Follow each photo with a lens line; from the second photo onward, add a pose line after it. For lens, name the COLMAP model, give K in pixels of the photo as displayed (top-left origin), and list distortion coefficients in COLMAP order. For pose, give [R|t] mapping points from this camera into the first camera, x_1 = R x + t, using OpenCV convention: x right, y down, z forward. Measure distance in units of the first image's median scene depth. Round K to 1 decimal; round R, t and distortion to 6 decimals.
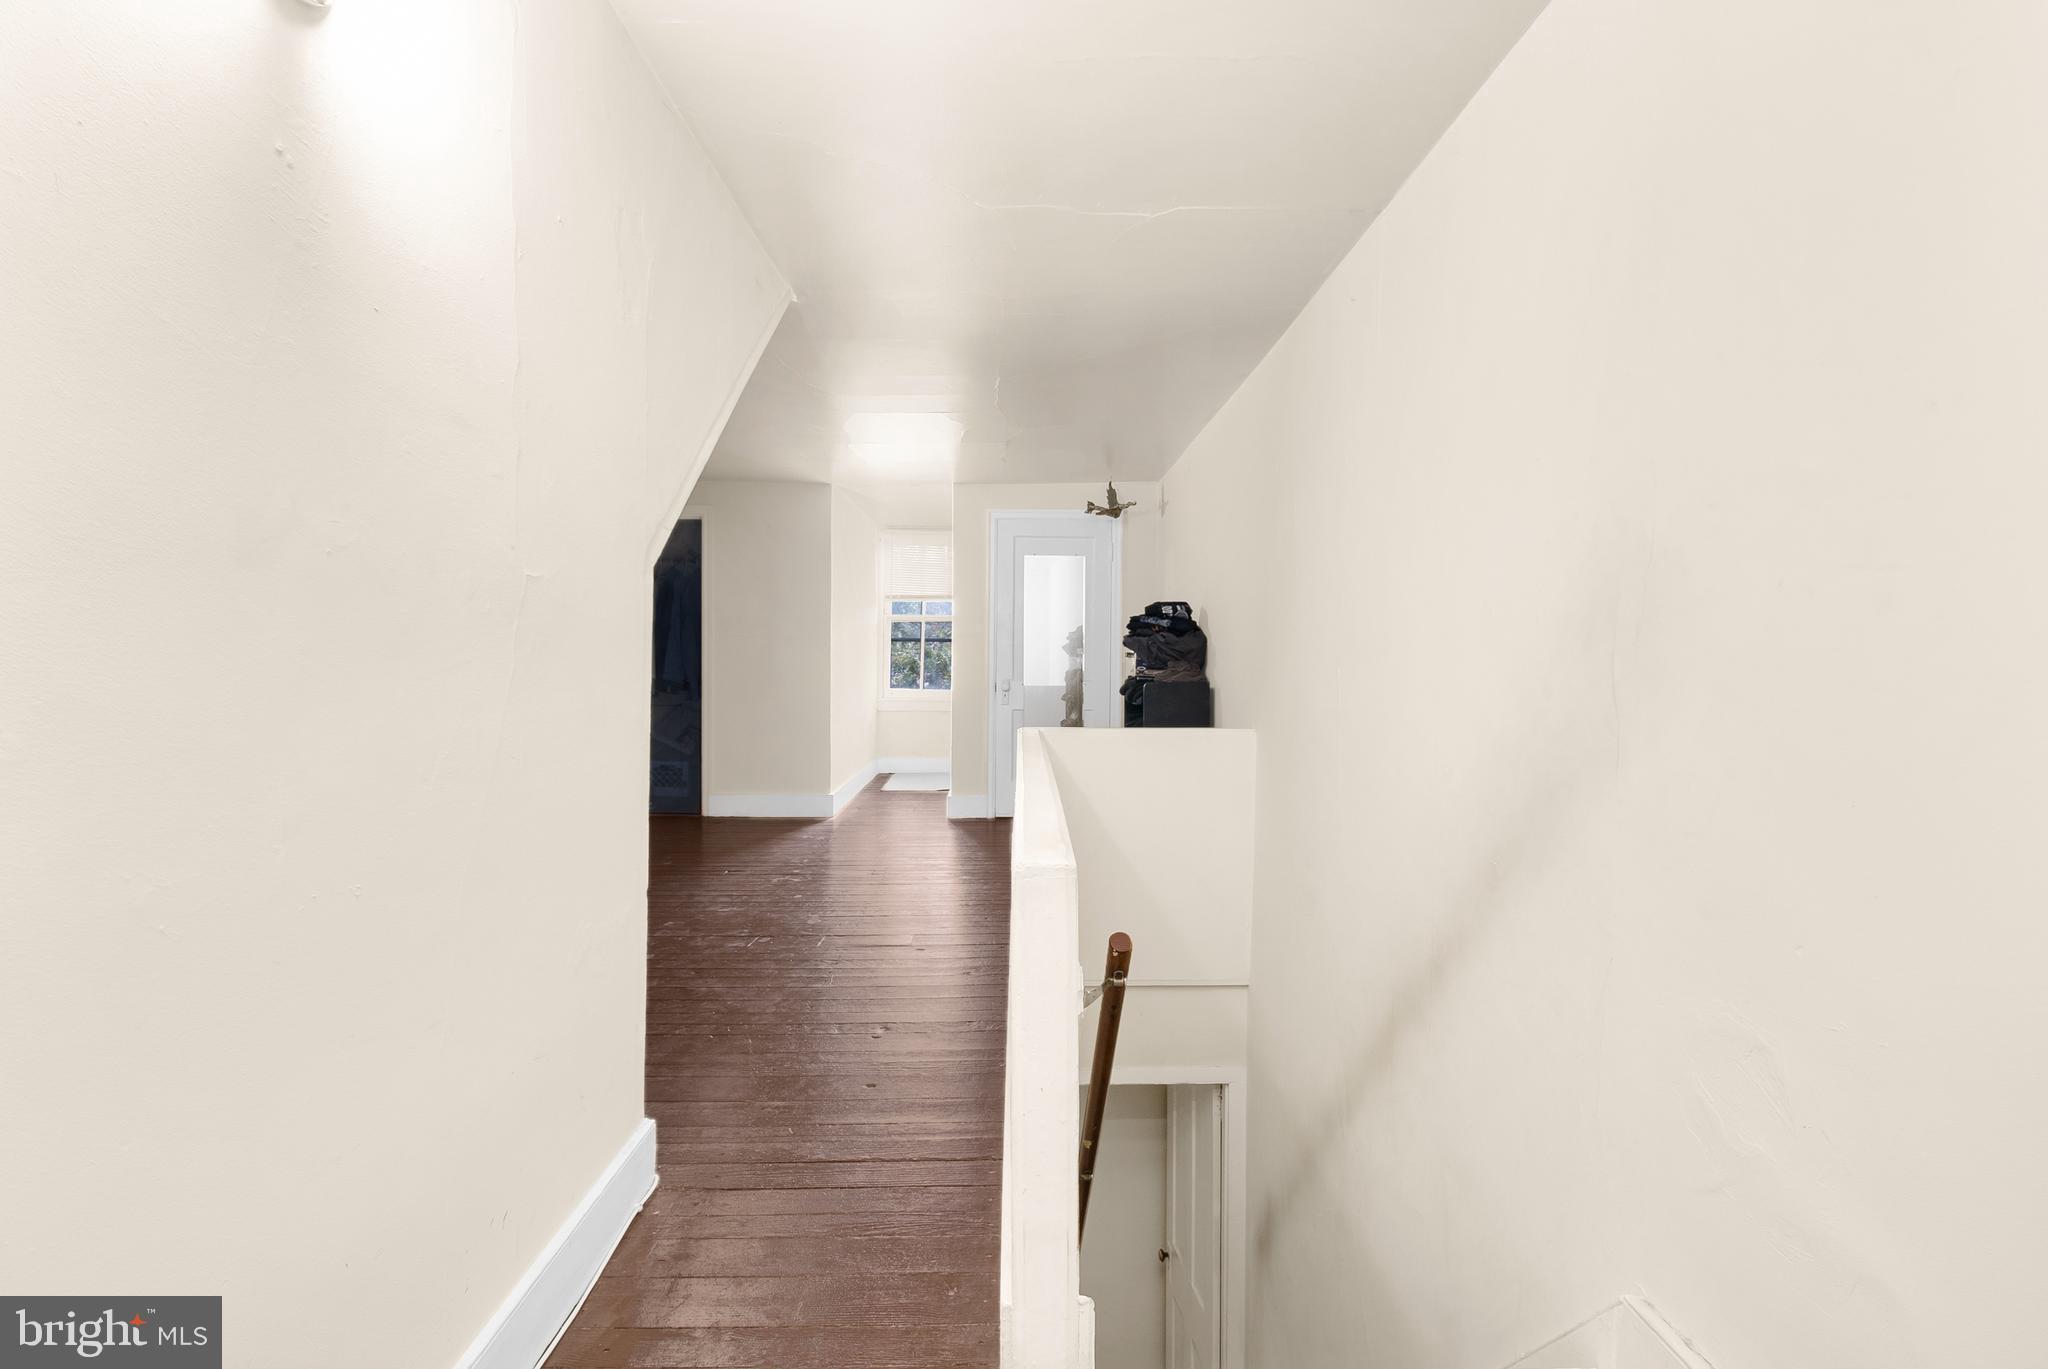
lens RADIAL K [[965.9, 0, 1024.6], [0, 965.9, 675.6], [0, 0, 1]] dist [0.005809, 0.000555]
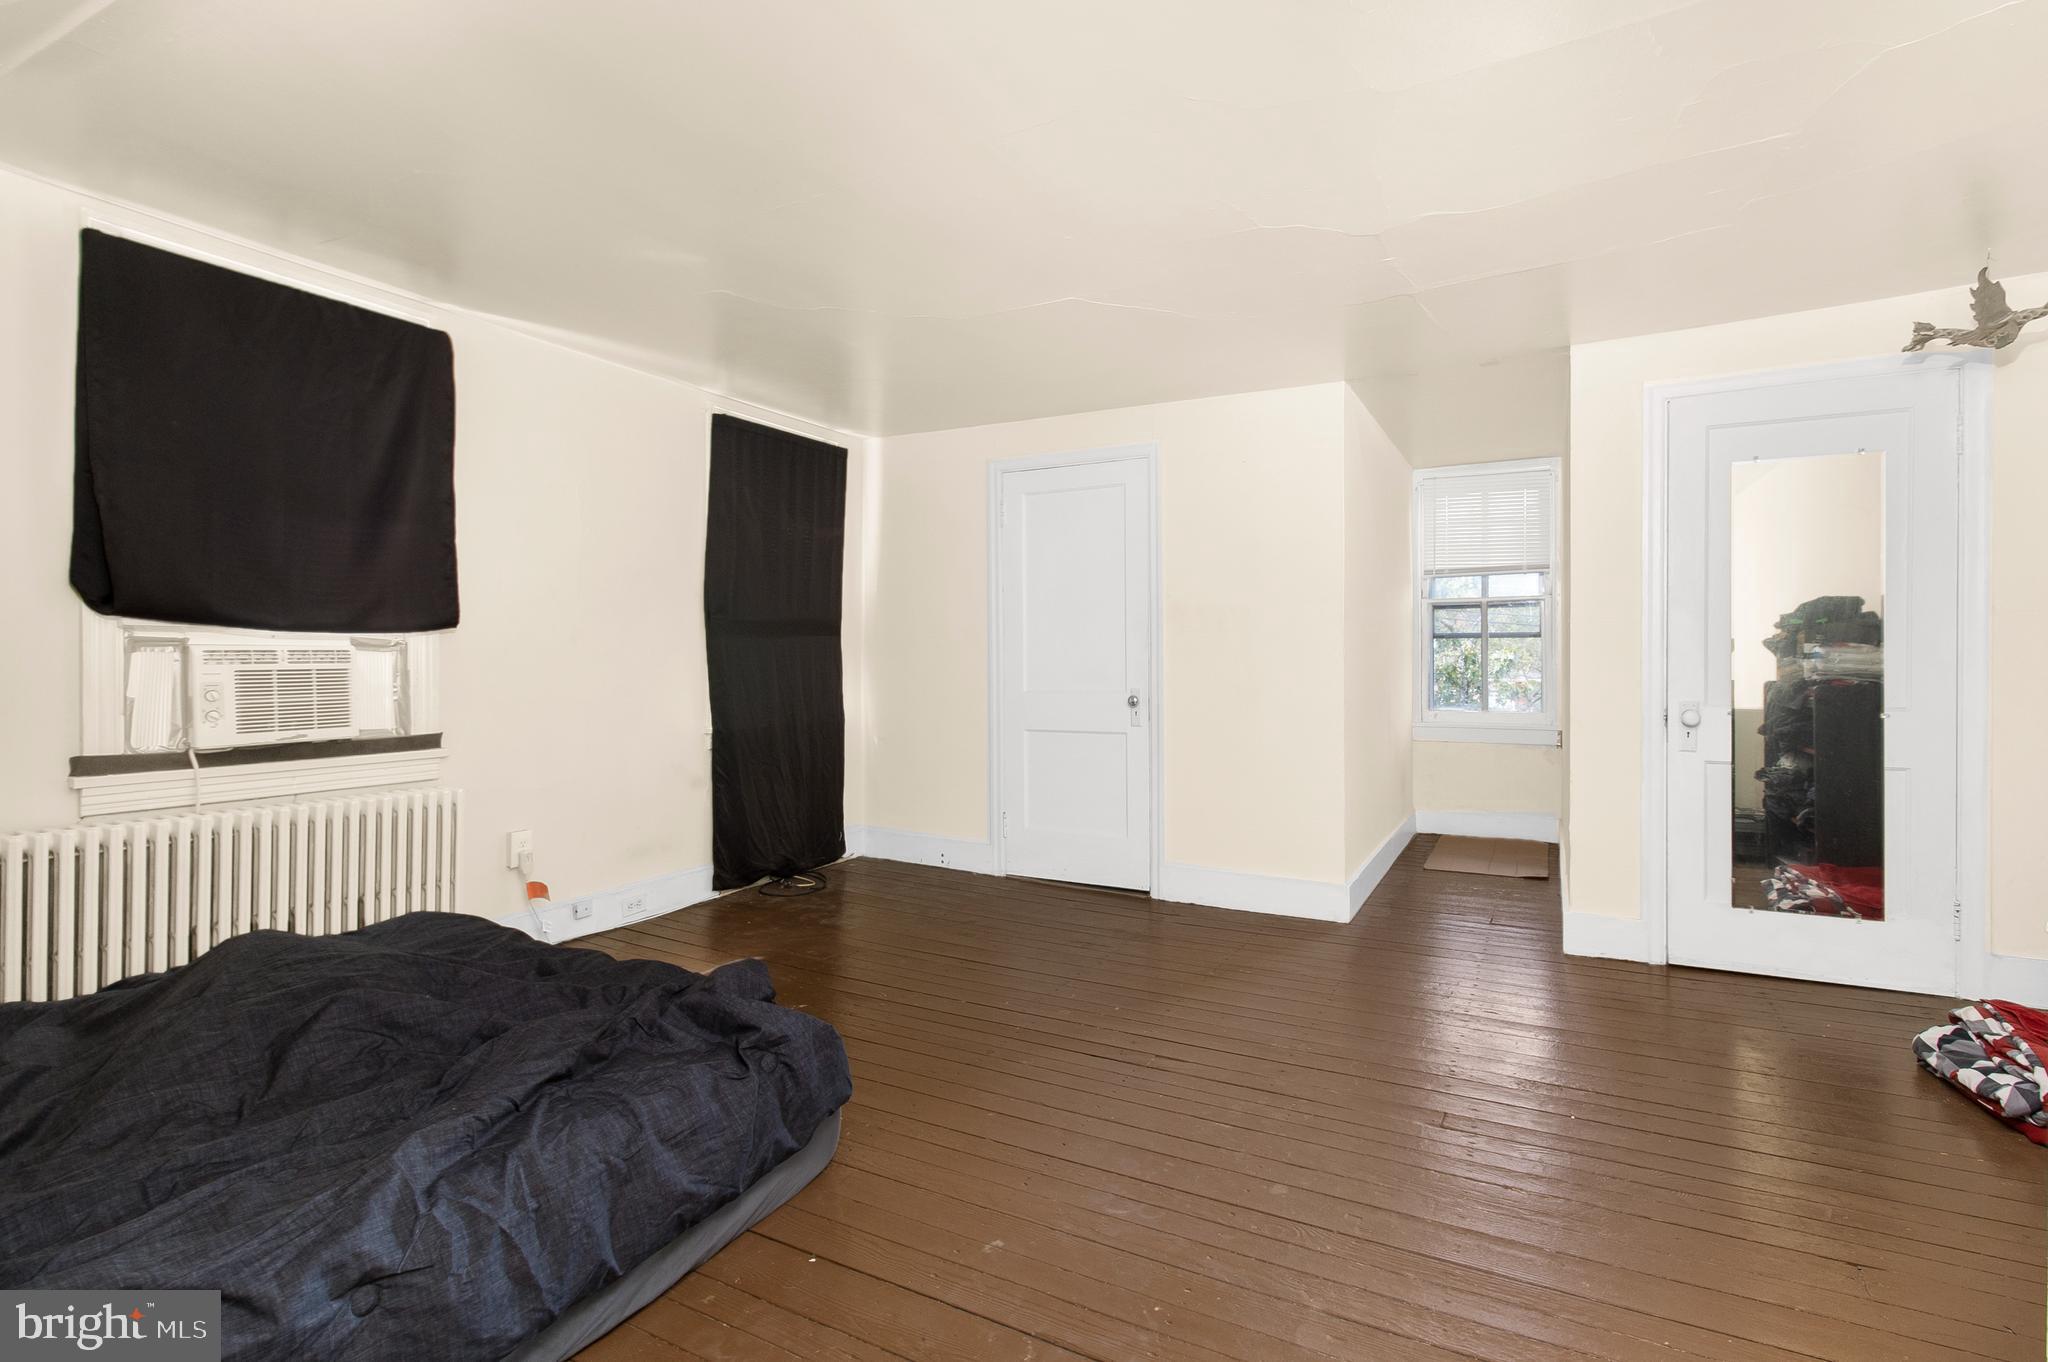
lens RADIAL K [[965.9, 0, 1025.6], [0, 965.9, 670.4], [0, 0, 1]] dist [0.005809, 0.000555]
pose [[0.876040, -0.005040, -0.482211, -0.081937], [-0.001030, 0.999924, -0.012322, -0.006524], [0.482237, 0.011291, 0.875968, 0.371625]]
